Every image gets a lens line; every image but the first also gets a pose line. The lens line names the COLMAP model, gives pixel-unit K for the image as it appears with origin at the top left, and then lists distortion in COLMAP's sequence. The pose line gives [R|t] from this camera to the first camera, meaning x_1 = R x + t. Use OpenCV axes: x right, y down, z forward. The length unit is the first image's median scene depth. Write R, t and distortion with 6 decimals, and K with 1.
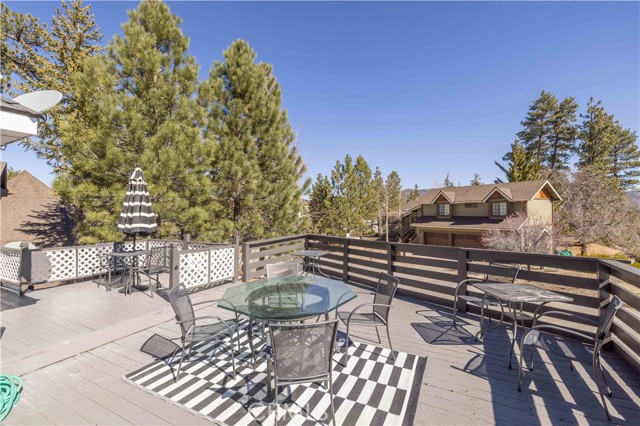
lens RADIAL K [[278.7, 0, 315.6], [0, 278.7, 213.9], [0, 0, 1]] dist [-0.000048, 0.000152]
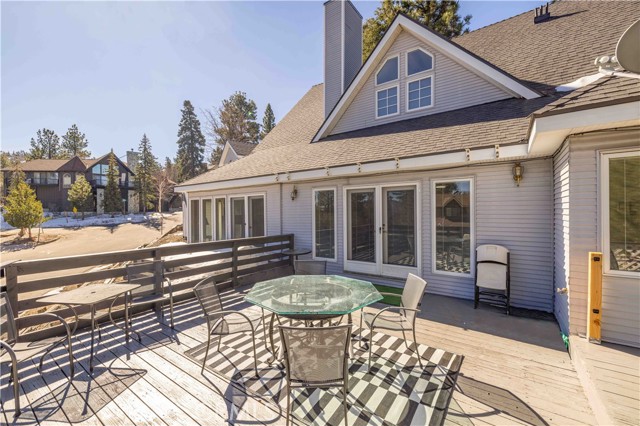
lens RADIAL K [[278.7, 0, 315.6], [0, 278.7, 213.9], [0, 0, 1]] dist [-0.000048, 0.000152]
pose [[-0.987460, 0.021096, 0.156455, -0.022266], [0.023449, 0.999638, 0.013208, -0.000785], [-0.156120, 0.016712, -0.987597, 0.164476]]
